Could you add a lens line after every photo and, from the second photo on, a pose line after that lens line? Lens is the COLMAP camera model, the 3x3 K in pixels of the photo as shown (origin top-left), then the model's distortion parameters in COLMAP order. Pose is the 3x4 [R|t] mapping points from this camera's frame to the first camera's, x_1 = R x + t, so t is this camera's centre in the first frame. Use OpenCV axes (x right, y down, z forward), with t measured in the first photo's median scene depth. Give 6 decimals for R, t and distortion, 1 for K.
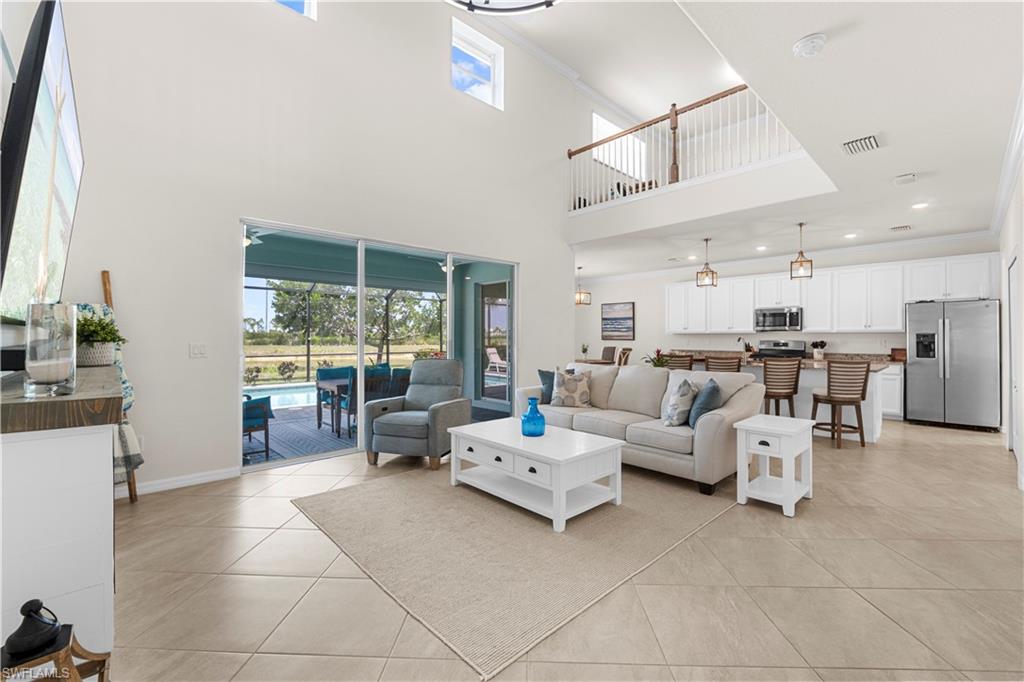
lens RADIAL K [[428.3, 0, 515.5], [0, 428.3, 340.2], [0, 0, 1]] dist [-0.003527, -0.000325]
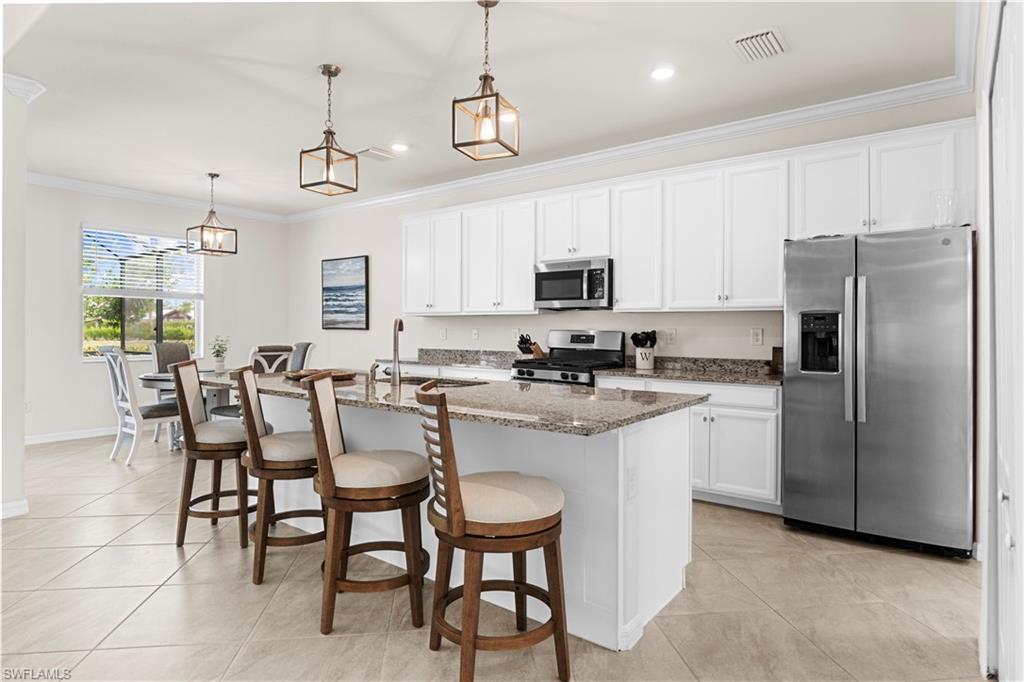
lens RADIAL K [[579.5, 0, 509.4], [0, 579.5, 335.9], [0, 0, 1]] dist [-0.005279, -0.000910]
pose [[0.986833, 0.000704, 0.161739, 0.458311], [-0.001743, 0.999979, 0.006283, 0.003318], [-0.161732, -0.006482, 0.986814, 0.396712]]
